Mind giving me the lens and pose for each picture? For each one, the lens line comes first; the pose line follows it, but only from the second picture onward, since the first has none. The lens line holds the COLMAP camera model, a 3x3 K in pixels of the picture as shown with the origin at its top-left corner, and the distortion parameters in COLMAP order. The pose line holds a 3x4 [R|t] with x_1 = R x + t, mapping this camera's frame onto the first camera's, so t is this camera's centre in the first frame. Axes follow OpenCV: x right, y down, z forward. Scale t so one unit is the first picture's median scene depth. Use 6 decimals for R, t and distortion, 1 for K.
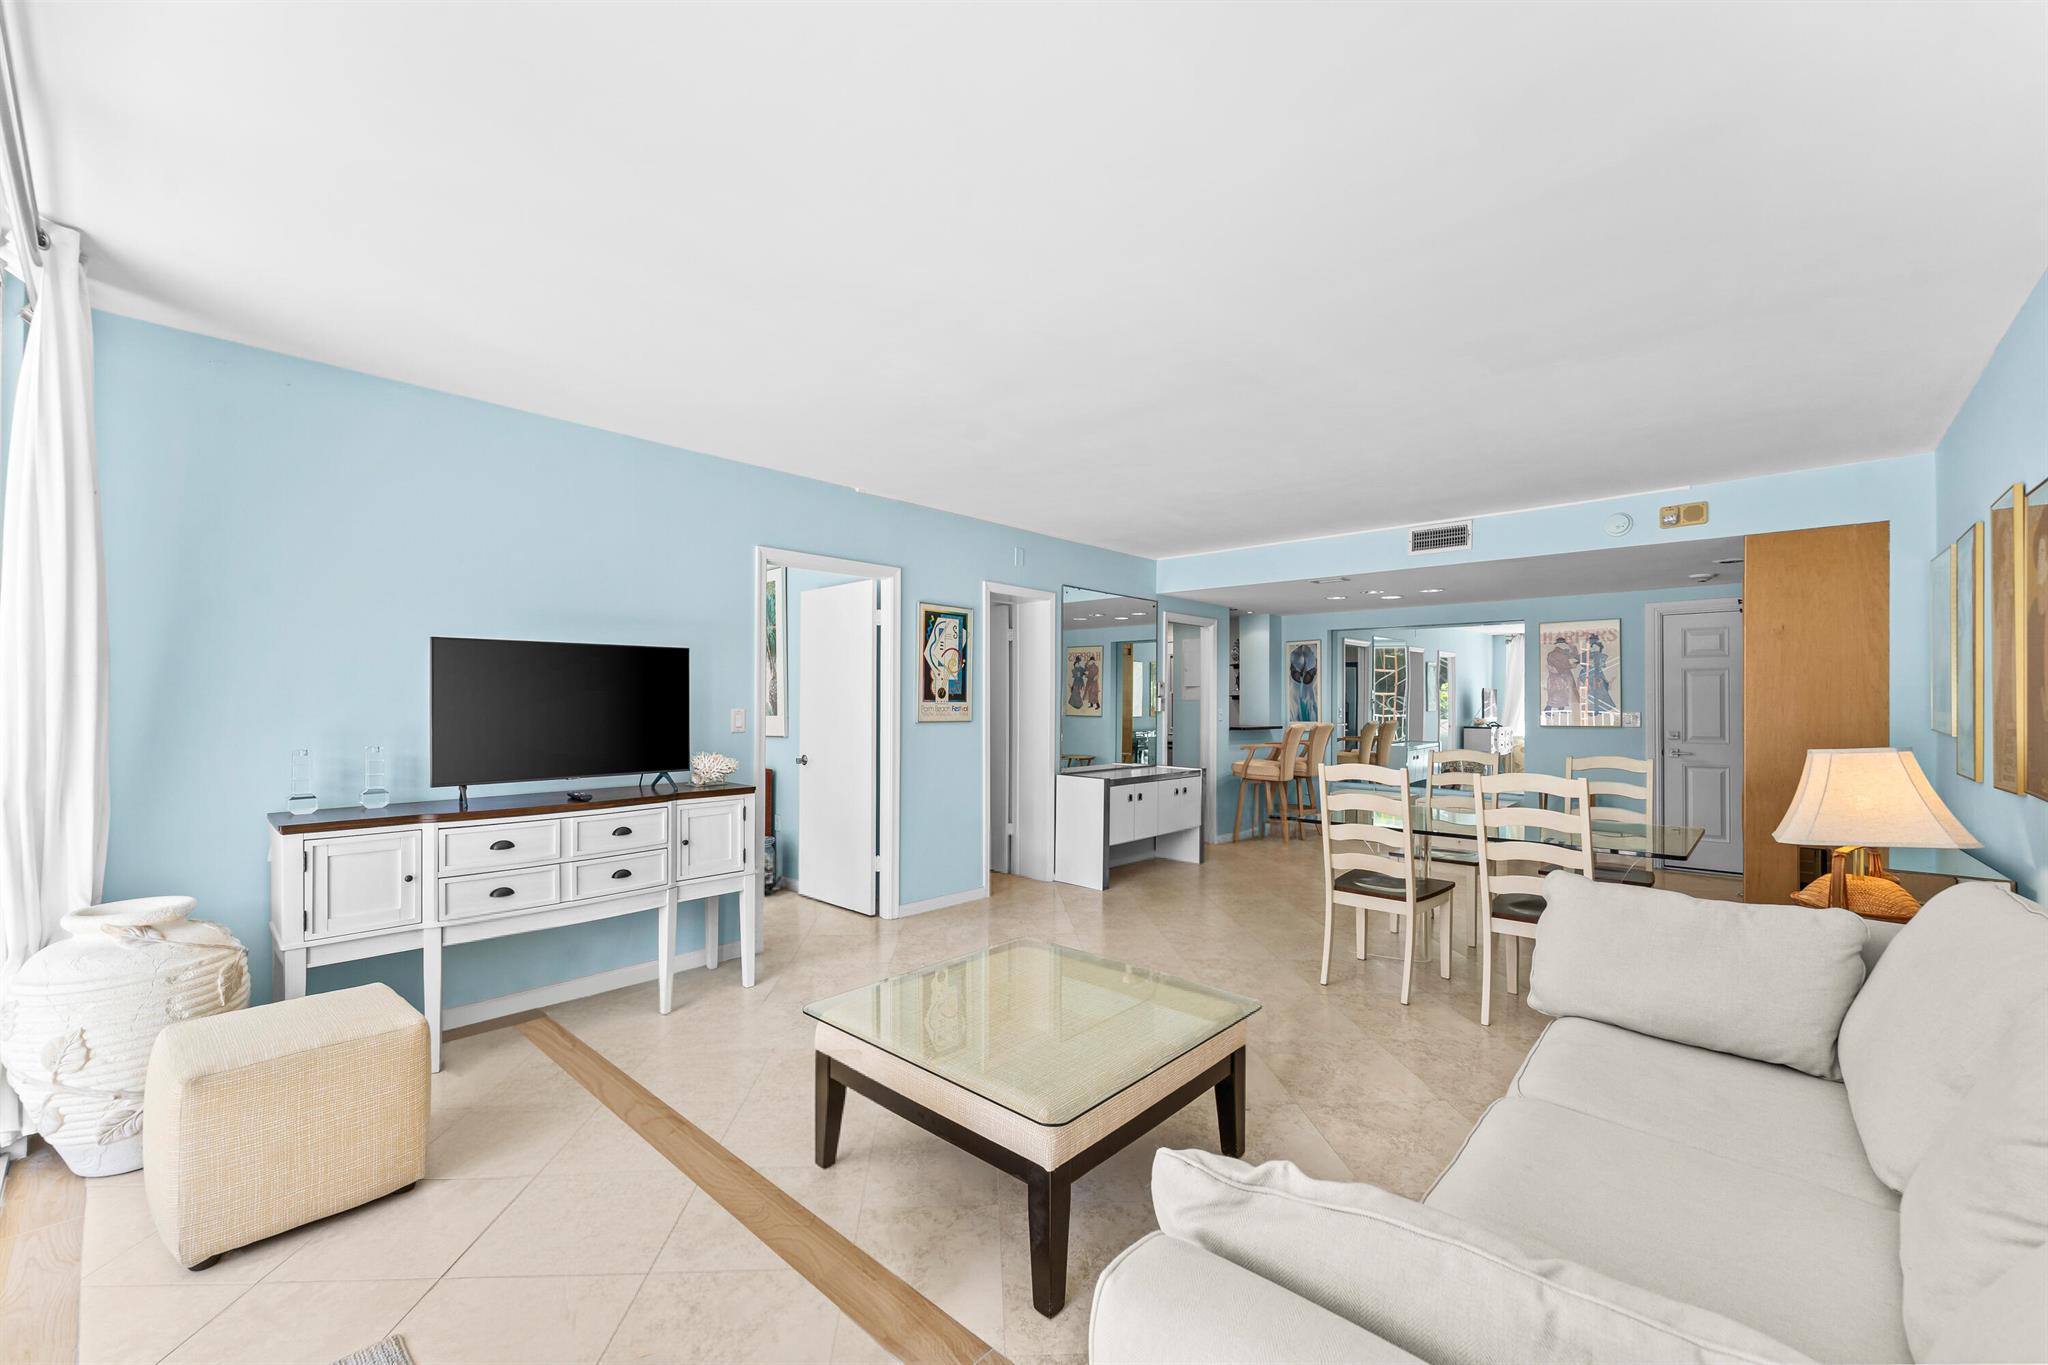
lens RADIAL K [[819.3, 0, 1019.3], [0, 819.3, 701.9], [0, 0, 1]] dist [-0.000767, -0.000153]
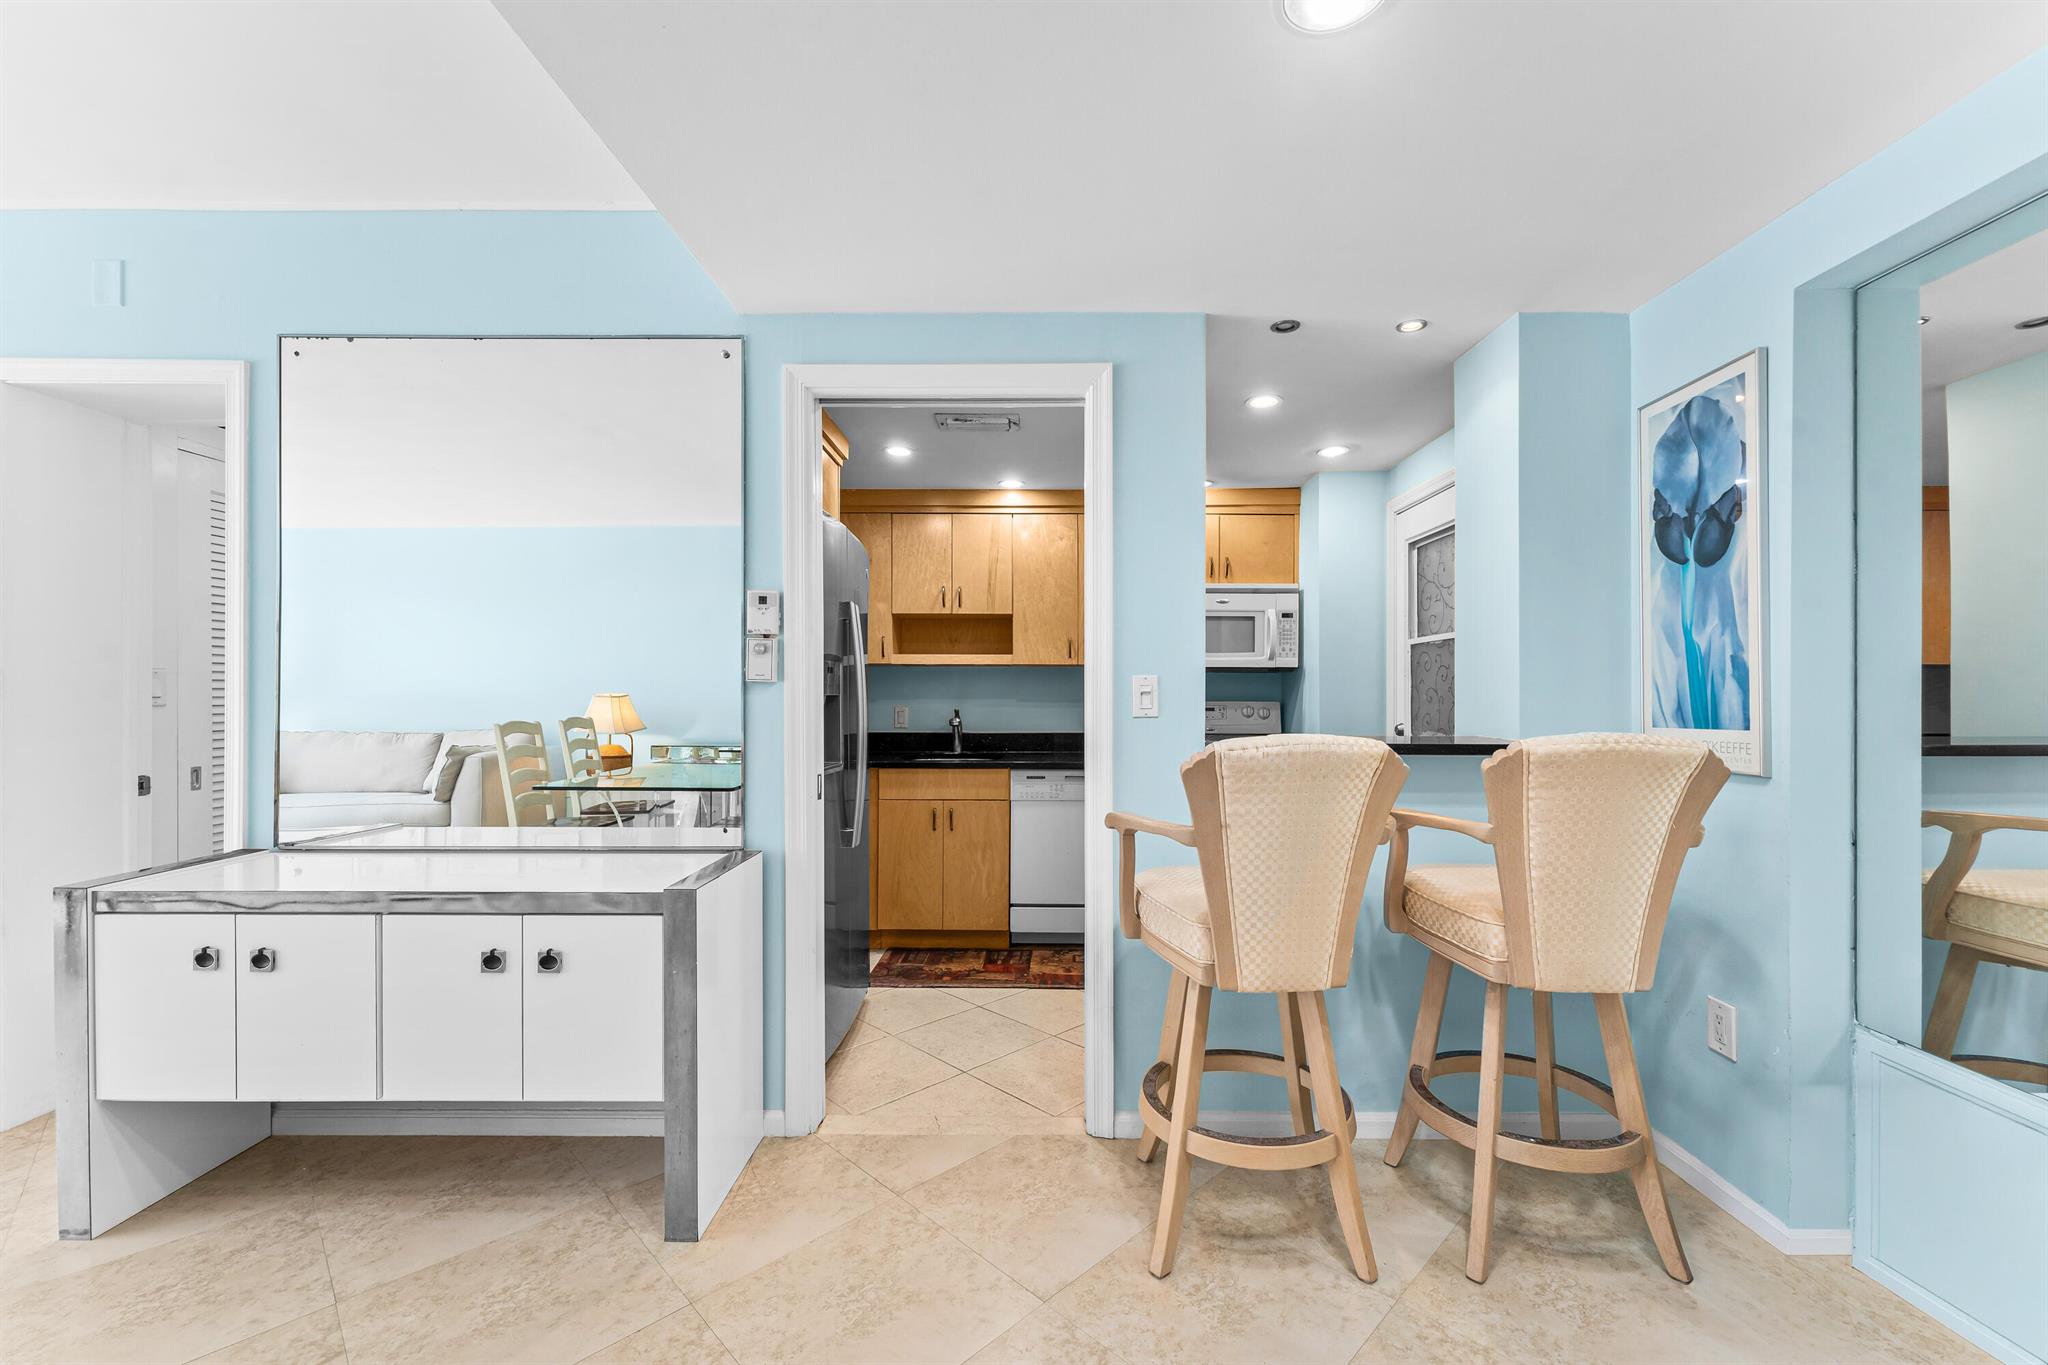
lens RADIAL K [[825.7, 0, 1036.8], [0, 825.7, 696.8], [0, 0, 1]] dist [0.001718, 0.000212]
pose [[0.675576, -0.003499, -0.737282, 0.566553], [0.002273, 0.999994, -0.002663, 0.022010], [0.737287, 0.000123, 0.675580, 1.015688]]
